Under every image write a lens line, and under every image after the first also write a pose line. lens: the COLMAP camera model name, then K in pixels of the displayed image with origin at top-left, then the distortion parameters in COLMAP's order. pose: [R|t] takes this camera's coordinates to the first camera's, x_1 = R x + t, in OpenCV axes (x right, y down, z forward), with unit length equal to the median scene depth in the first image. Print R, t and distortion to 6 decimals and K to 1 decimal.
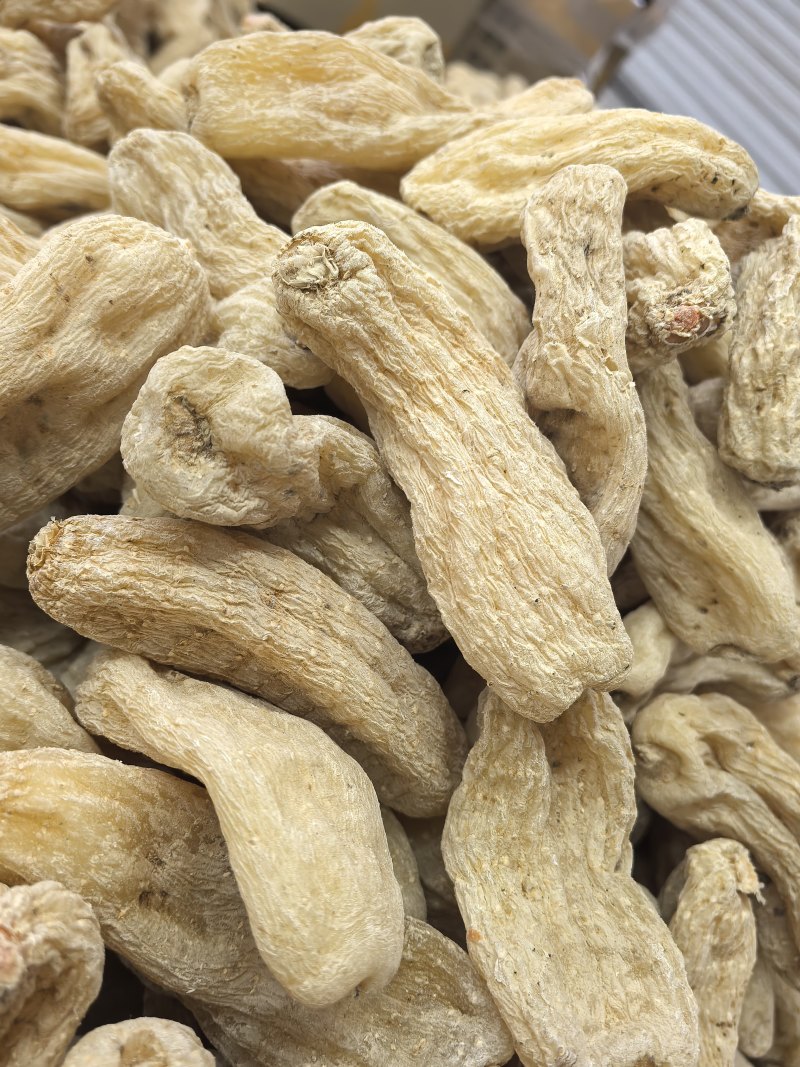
lens RADIAL K [[872.8, 0, 400.0], [0, 872.8, 533.5], [0, 0, 1]] dist [-0.000312, -0.037914]
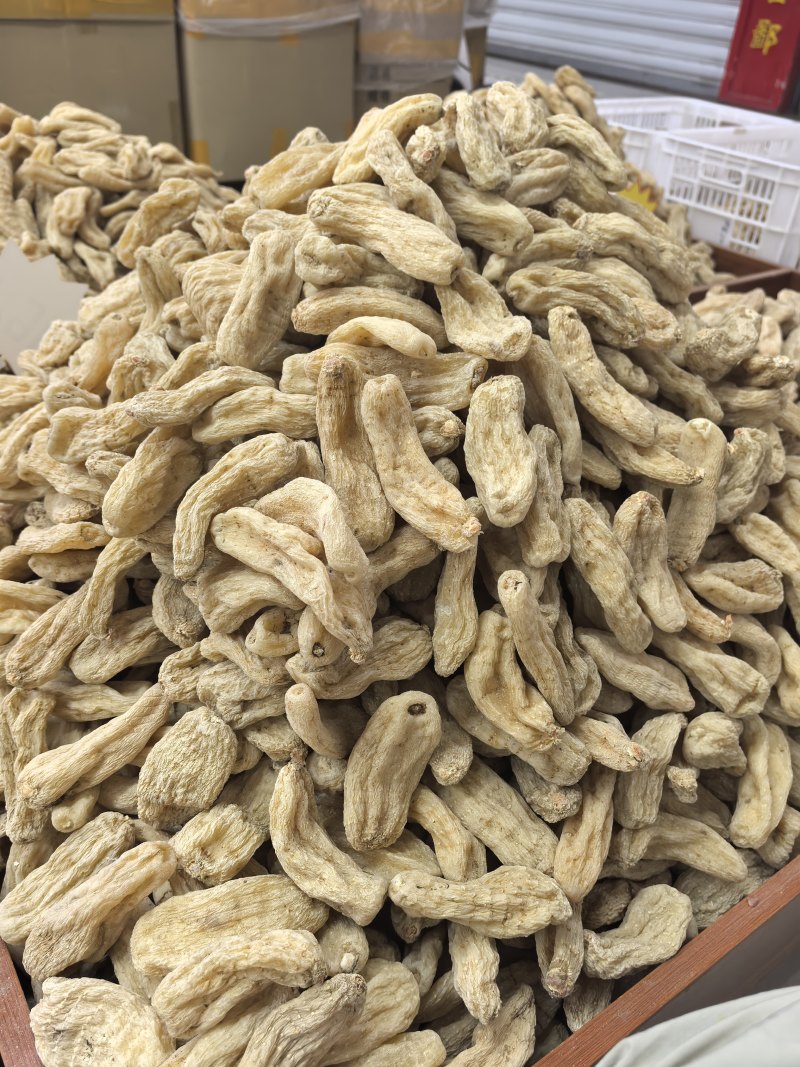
lens RADIAL K [[831.6, 0, 400.0], [0, 831.6, 533.5], [0, 0, 1]] dist [0.002097, -0.005252]
pose [[0.832877, -0.528509, -0.164297, 0.025293], [0.519592, 0.848914, -0.096794, 1.099610], [0.190631, -0.004750, 0.981650, -1.865336]]
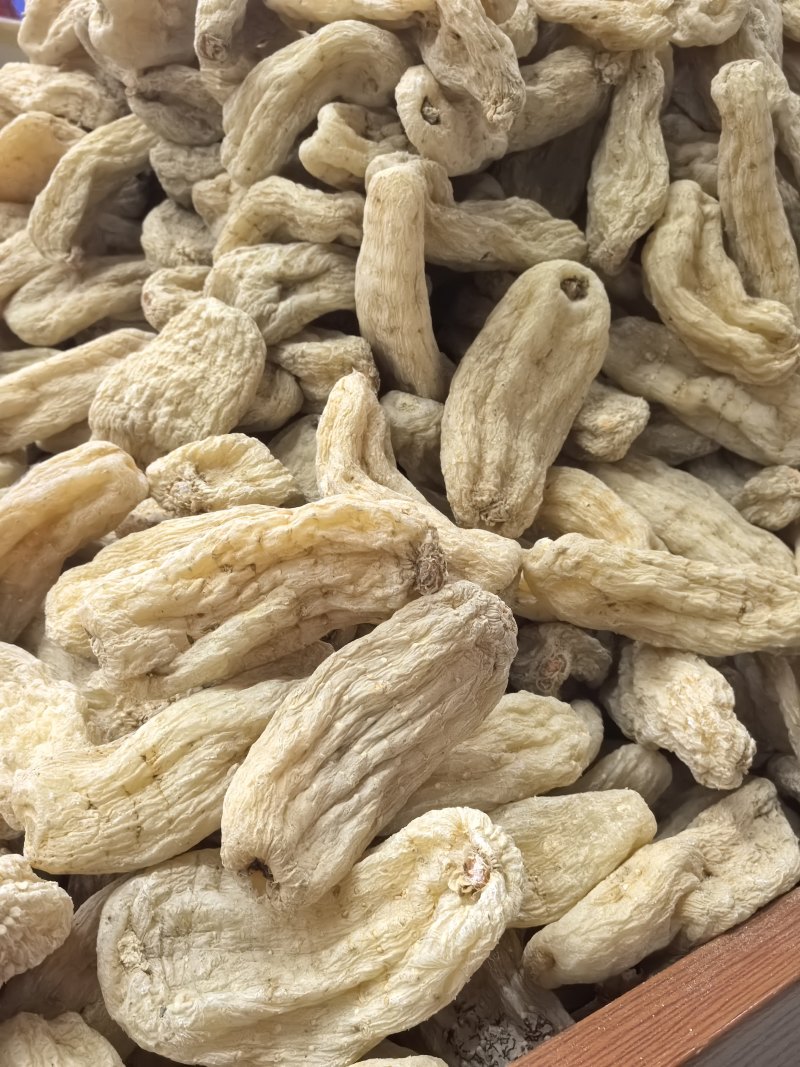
lens RADIAL K [[872.8, 0, 400.0], [0, 872.8, 533.5], [0, 0, 1]] dist [-0.000312, -0.037914]
pose [[0.862806, -0.503256, -0.047957, -1.068447], [0.477709, 0.842677, -0.248374, 1.970783], [0.165408, 0.191389, 0.967476, -0.873149]]
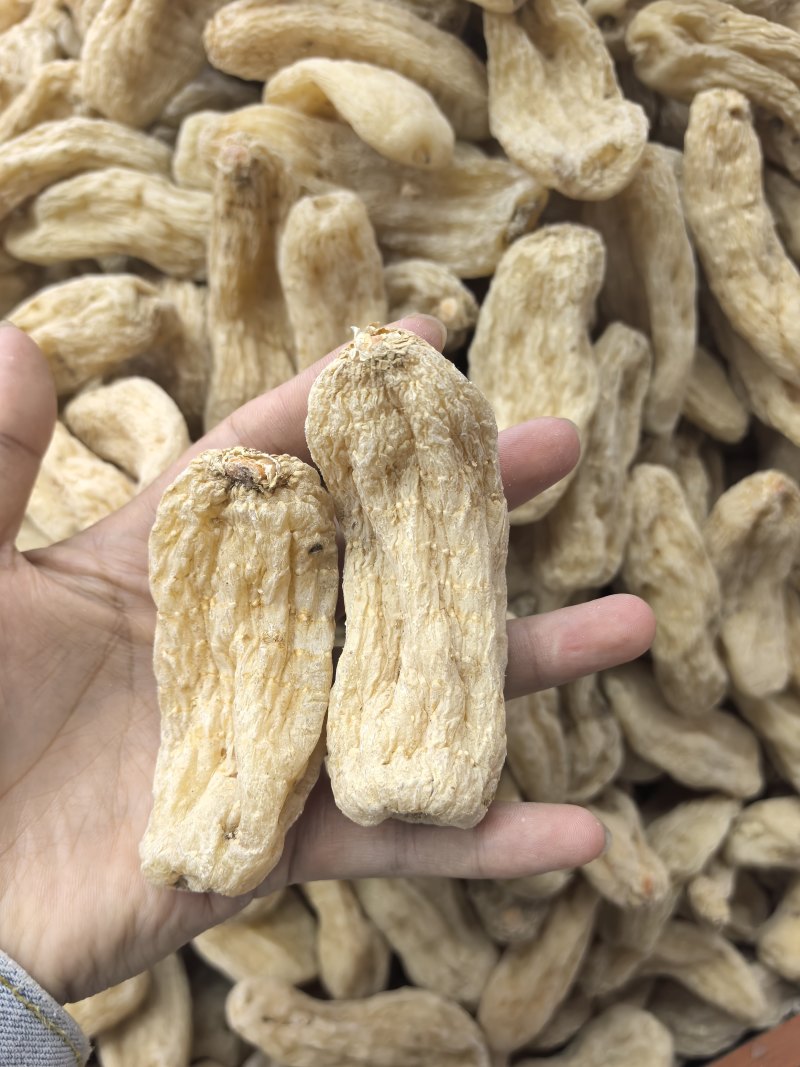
lens RADIAL K [[860.7, 0, 400.0], [0, 860.7, 533.5], [0, 0, 1]] dist [-0.017721, -0.020301]
pose [[0.883482, -0.294880, -0.364011, 0.248920], [0.361628, 0.923244, 0.129793, 0.764173], [0.297798, -0.246307, 0.922307, -0.686221]]
